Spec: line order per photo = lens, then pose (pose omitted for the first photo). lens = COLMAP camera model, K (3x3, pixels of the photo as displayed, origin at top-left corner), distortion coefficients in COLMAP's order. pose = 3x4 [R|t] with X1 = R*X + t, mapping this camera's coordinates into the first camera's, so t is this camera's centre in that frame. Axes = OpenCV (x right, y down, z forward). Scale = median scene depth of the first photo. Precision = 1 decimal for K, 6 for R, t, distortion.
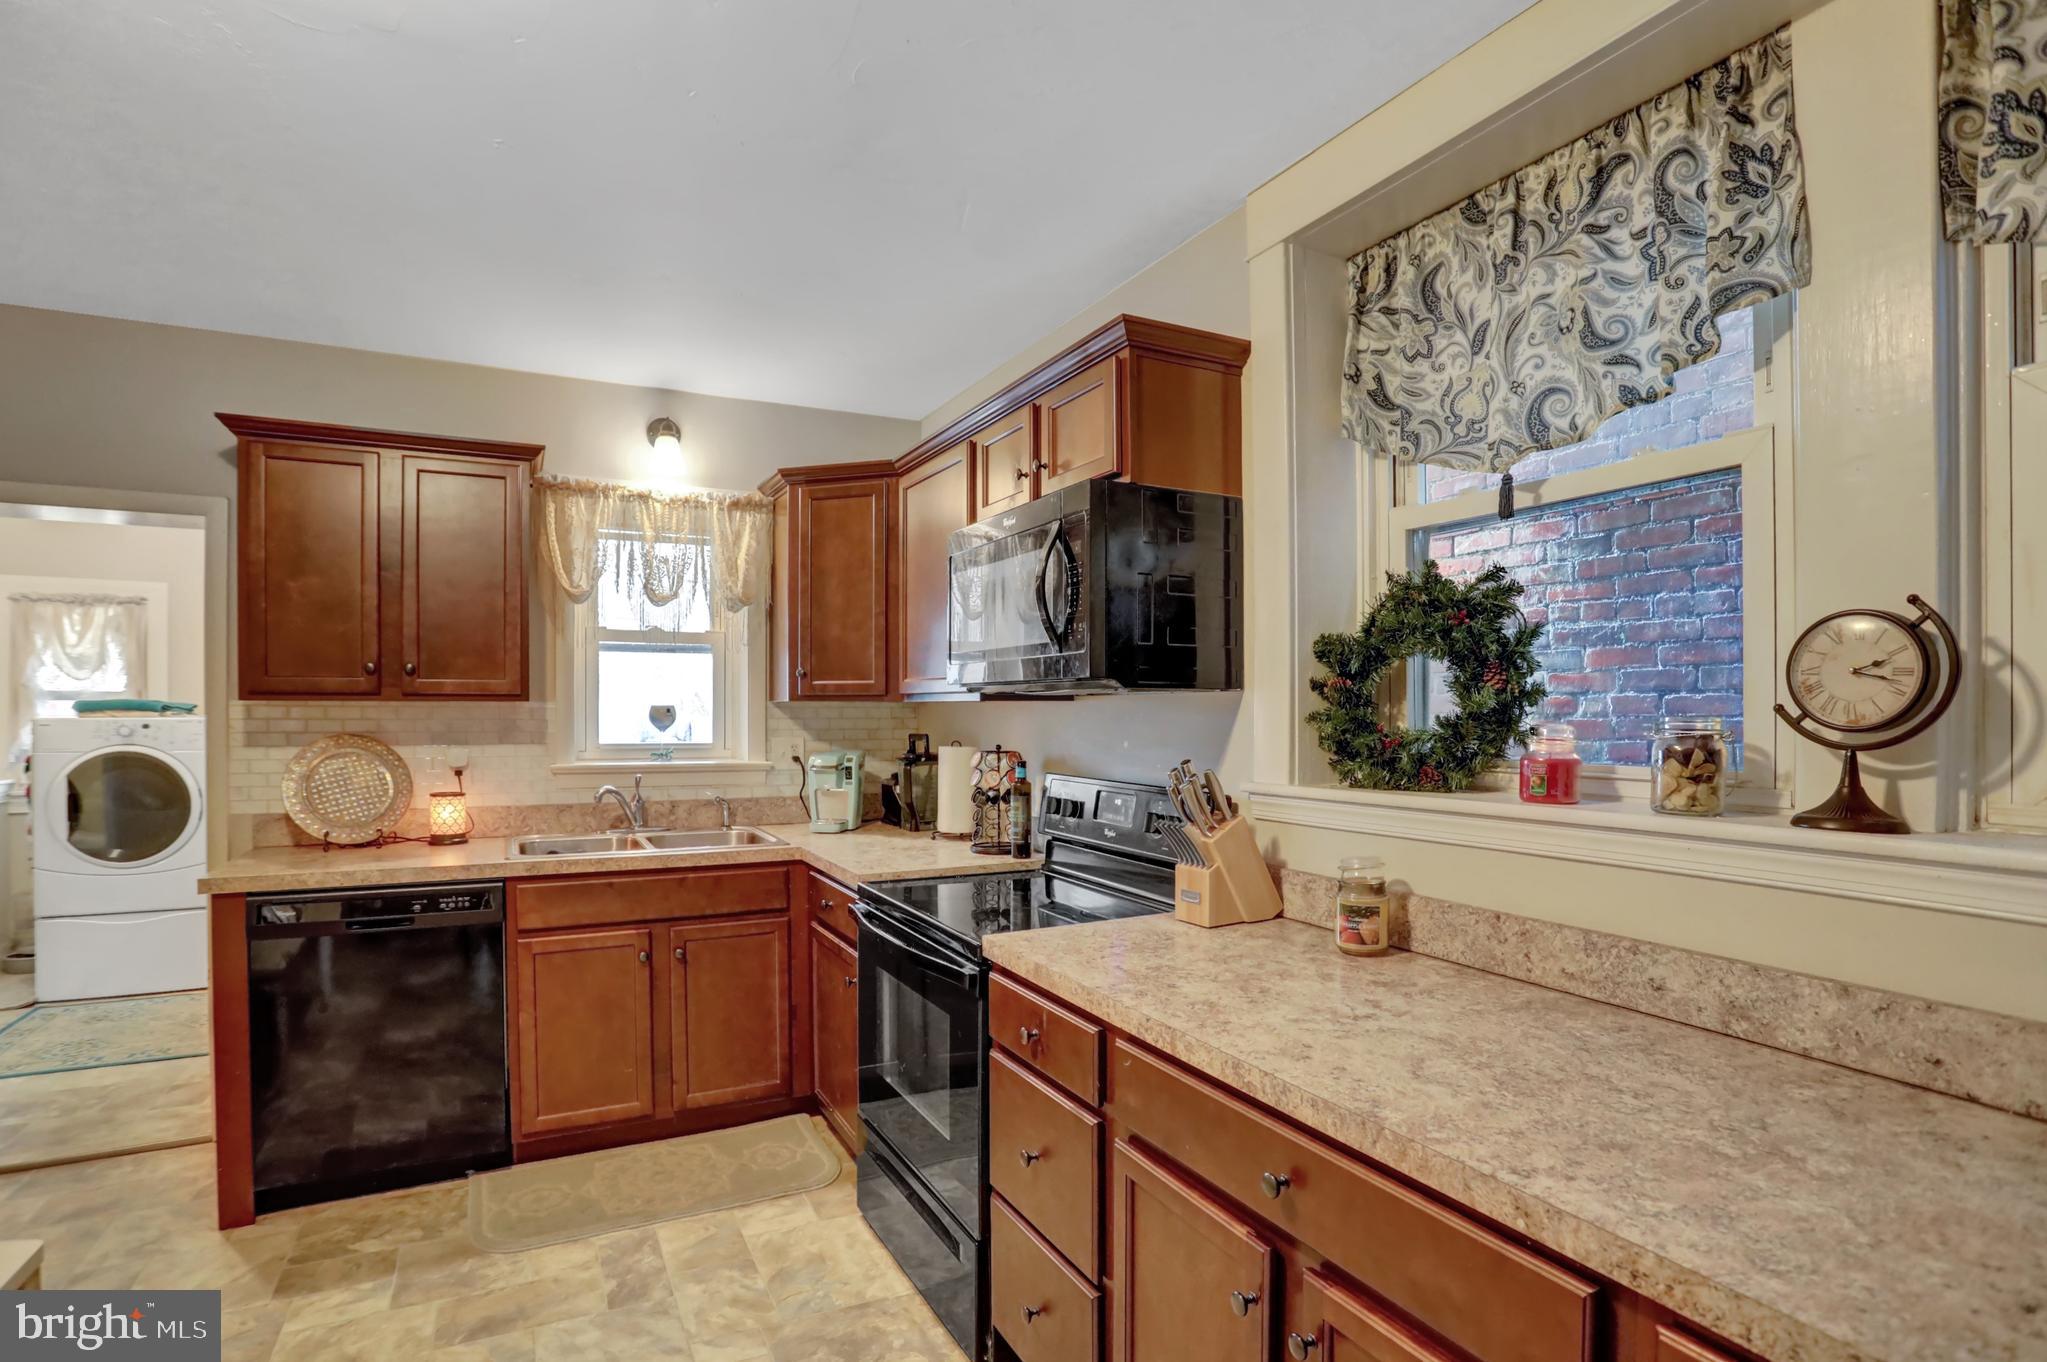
lens RADIAL K [[1004.7, 0, 1021.7], [0, 1004.7, 713.8], [0, 0, 1]] dist [-0.068867, 0.021771]
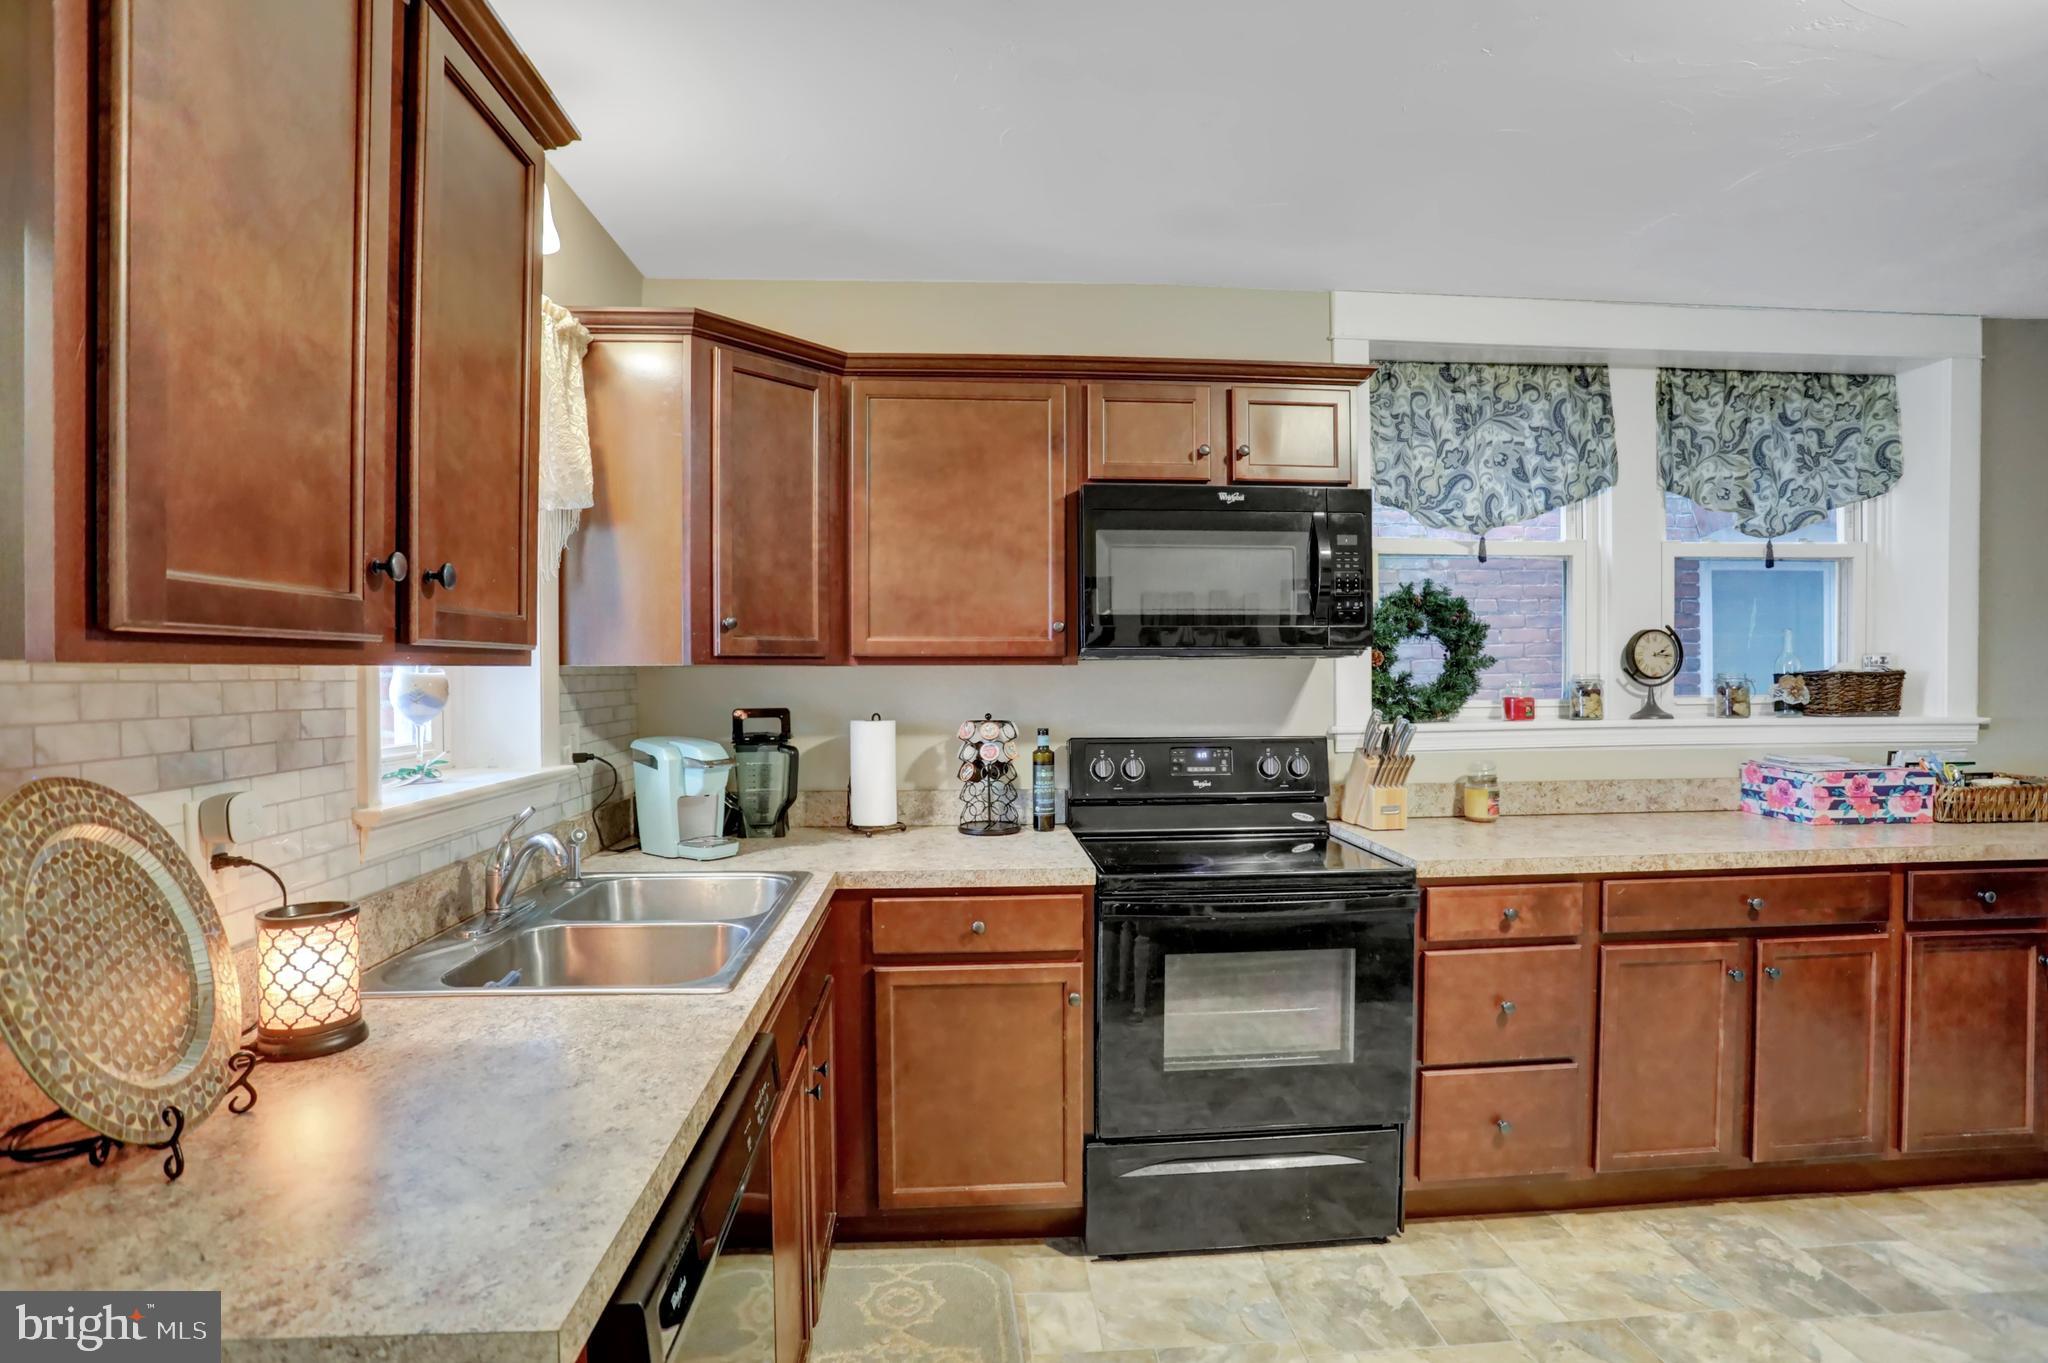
lens RADIAL K [[996.1, 0, 1031.3], [0, 996.1, 679.0], [0, 0, 1]] dist [-0.078611, 0.033307]
pose [[0.391829, -0.012123, 0.919958, -1.165653], [0.010907, 0.999904, 0.008531, -0.011702], [-0.919973, 0.006691, 0.391924, 0.861806]]
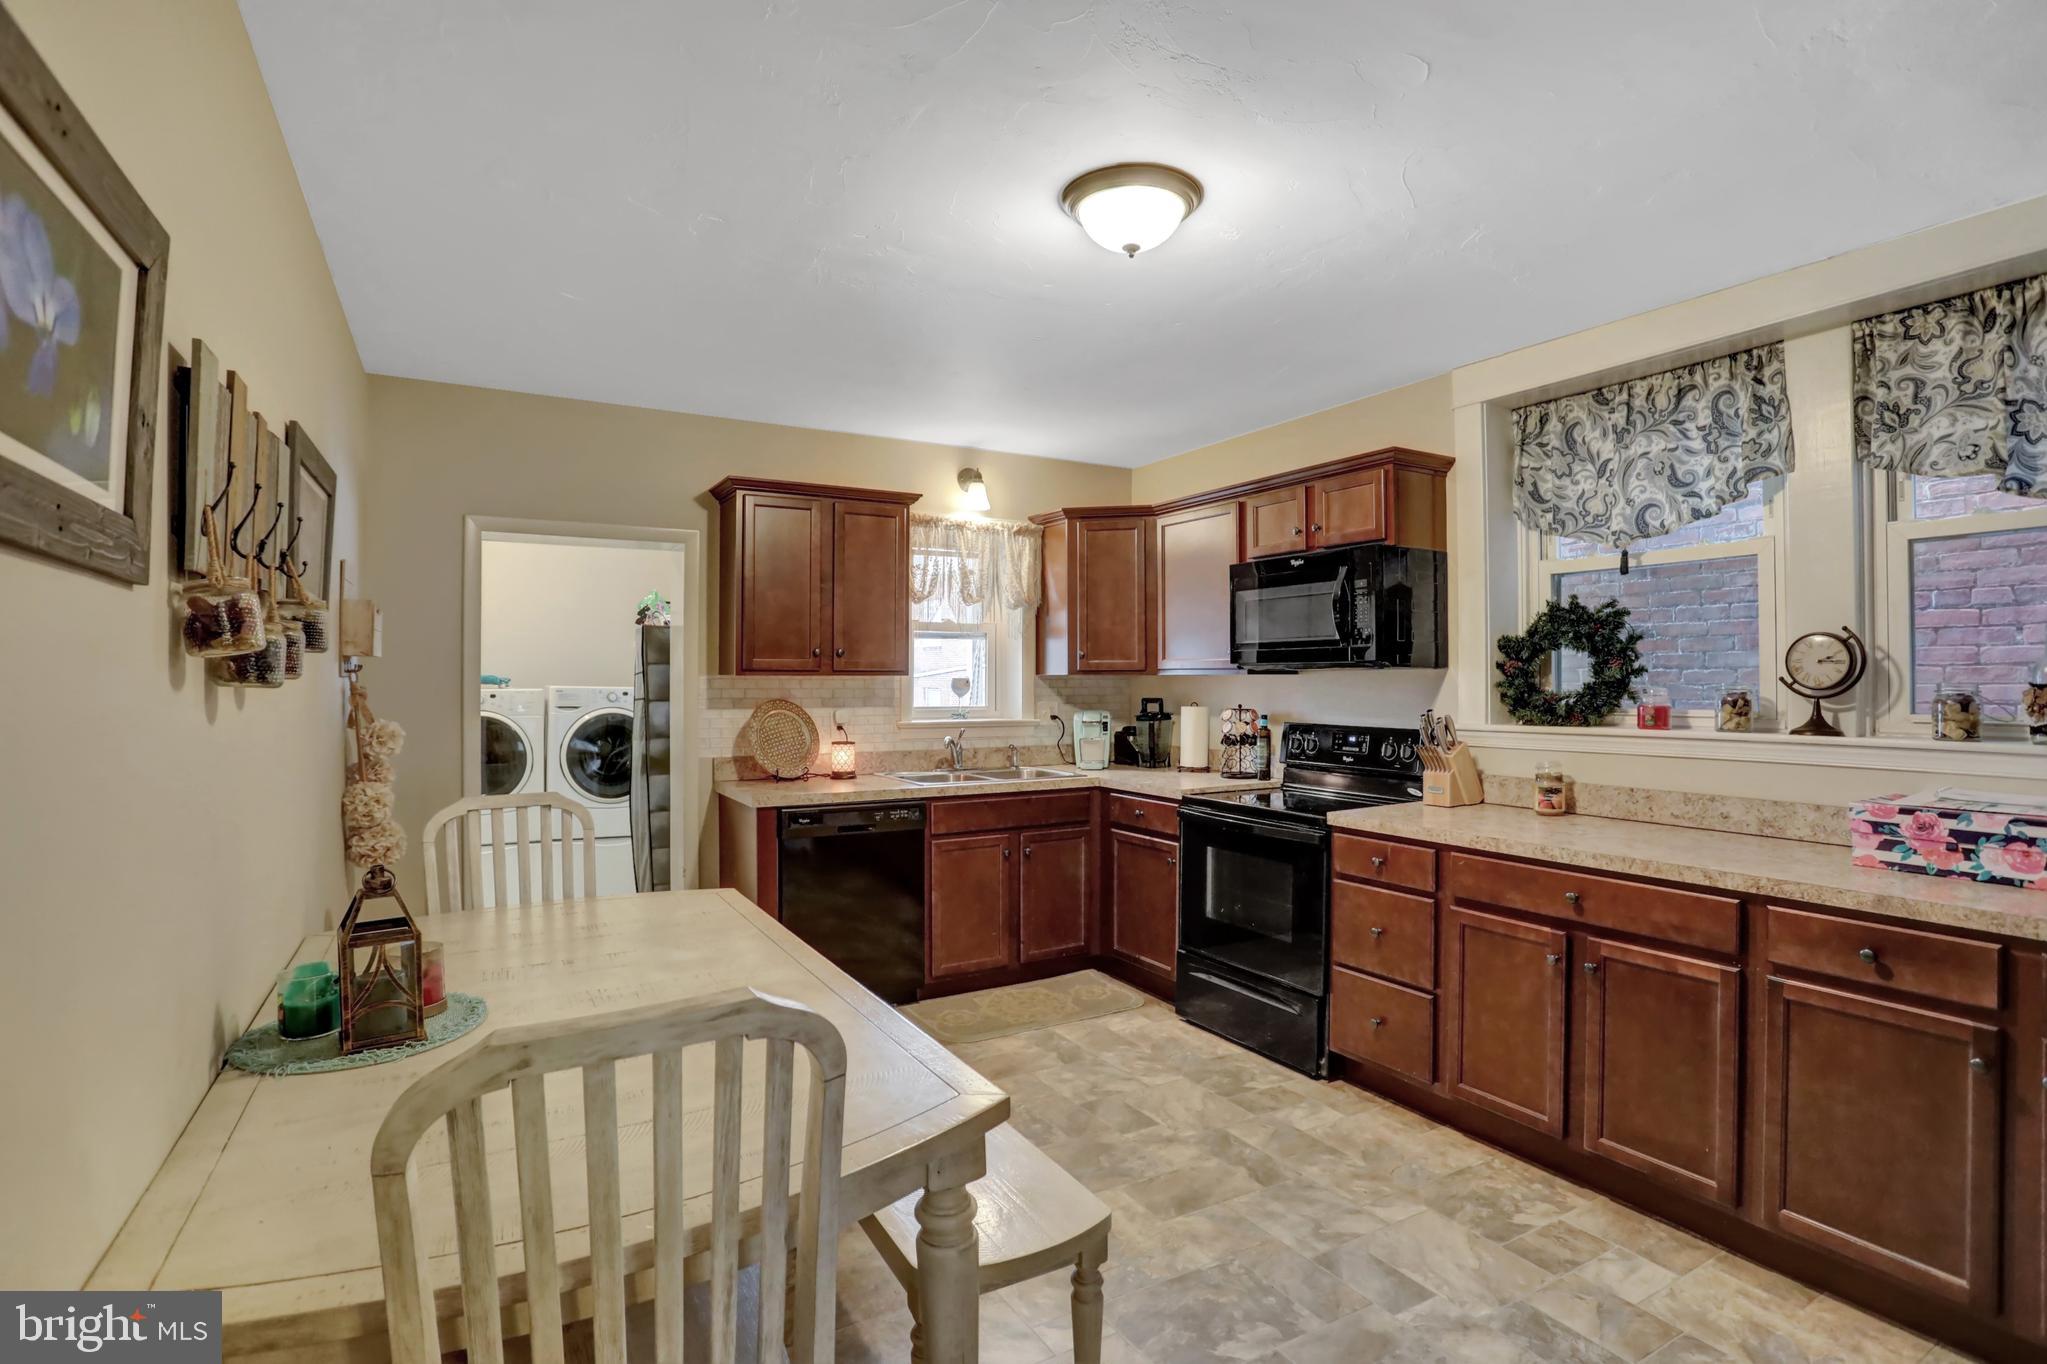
lens RADIAL K [[990.6, 0, 1022.3], [0, 990.6, 669.8], [0, 0, 1]] dist [-0.076128, 0.030055]
pose [[0.998710, -0.002049, 0.050741, -0.576288], [0.002819, 0.999882, -0.015111, 0.000797], [-0.050704, 0.015234, 0.998598, -0.582991]]
